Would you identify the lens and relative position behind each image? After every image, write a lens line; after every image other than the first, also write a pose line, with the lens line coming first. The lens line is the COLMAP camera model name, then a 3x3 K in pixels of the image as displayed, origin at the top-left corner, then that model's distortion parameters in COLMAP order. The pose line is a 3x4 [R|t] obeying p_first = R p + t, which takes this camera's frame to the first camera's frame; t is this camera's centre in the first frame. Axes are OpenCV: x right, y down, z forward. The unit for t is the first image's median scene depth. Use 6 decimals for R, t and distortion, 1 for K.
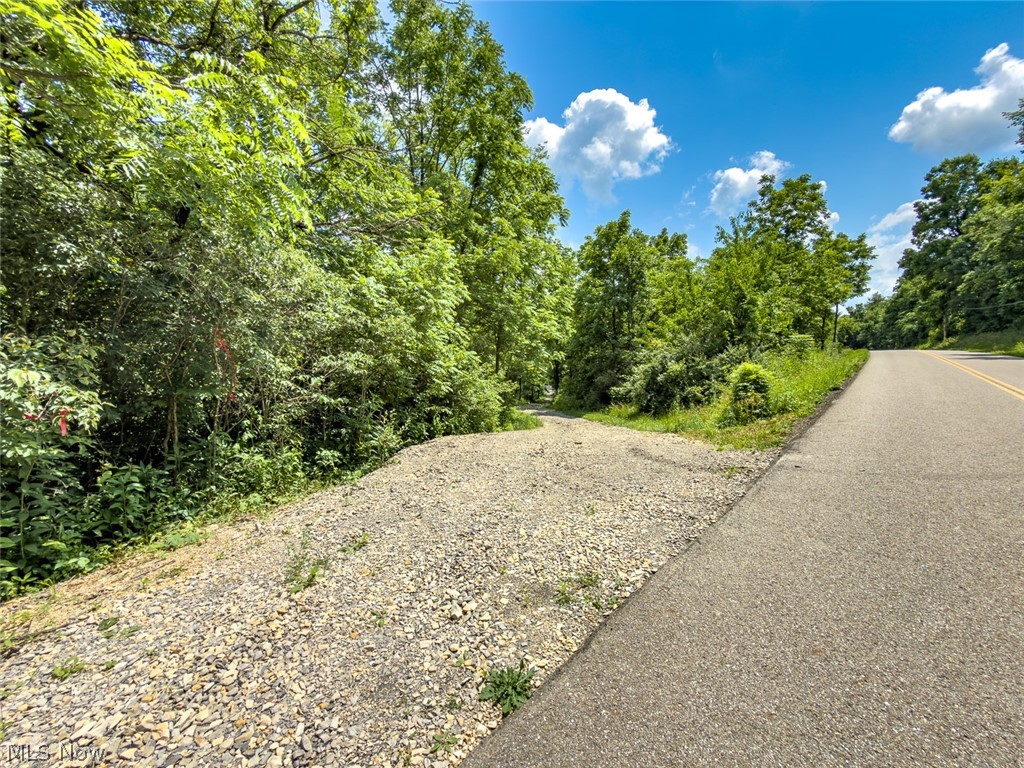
lens RADIAL K [[405.5, 0, 516.4], [0, 405.5, 381.8], [0, 0, 1]] dist [-0.000031, -0.000413]
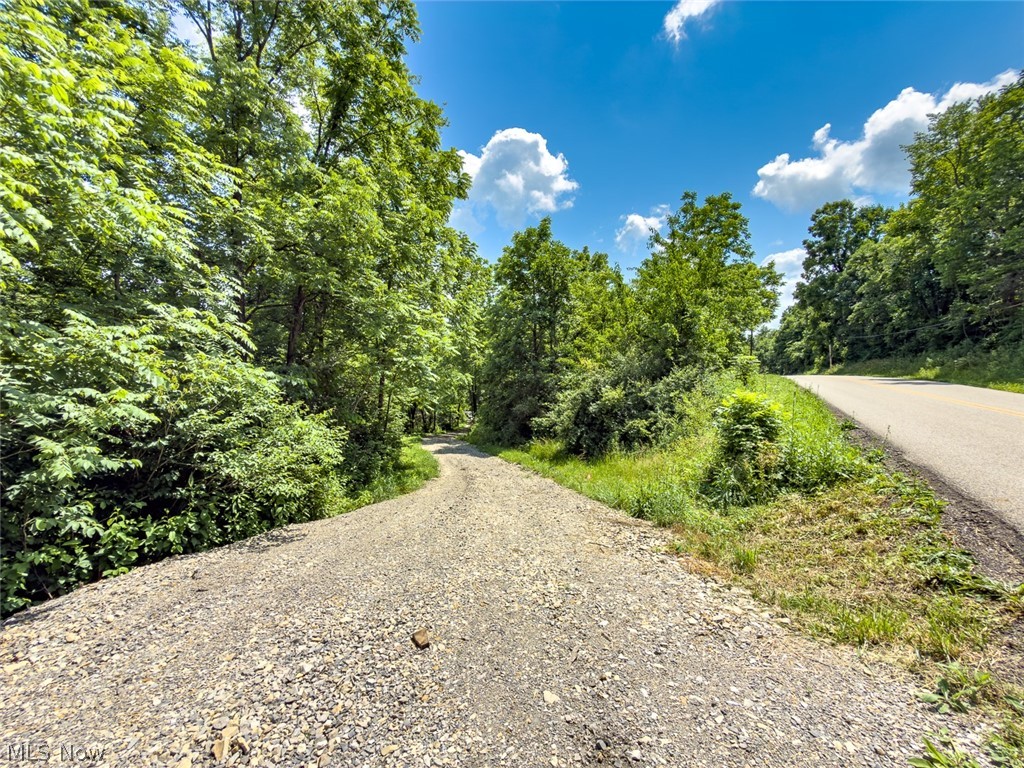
lens RADIAL K [[405.5, 0, 516.4], [0, 405.5, 381.8], [0, 0, 1]] dist [-0.000031, -0.000413]
pose [[0.982752, 0.001806, 0.184922, 0.043201], [0.009348, 0.998189, -0.059426, -0.009532], [-0.184694, 0.060129, 0.980955, 0.168169]]
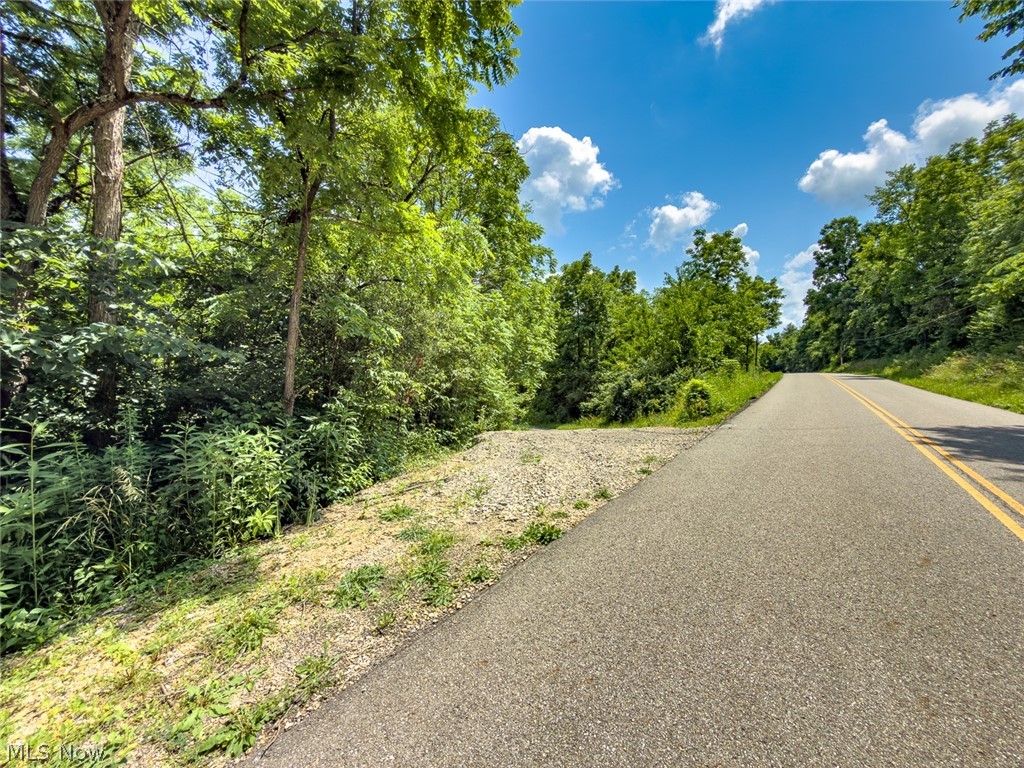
lens RADIAL K [[405.5, 0, 516.4], [0, 405.5, 381.8], [0, 0, 1]] dist [-0.000031, -0.000413]
pose [[0.992220, 0.003508, 0.124450, -0.083271], [0.003177, 0.998564, -0.053478, 0.013610], [-0.124458, 0.053458, 0.990784, -0.119486]]
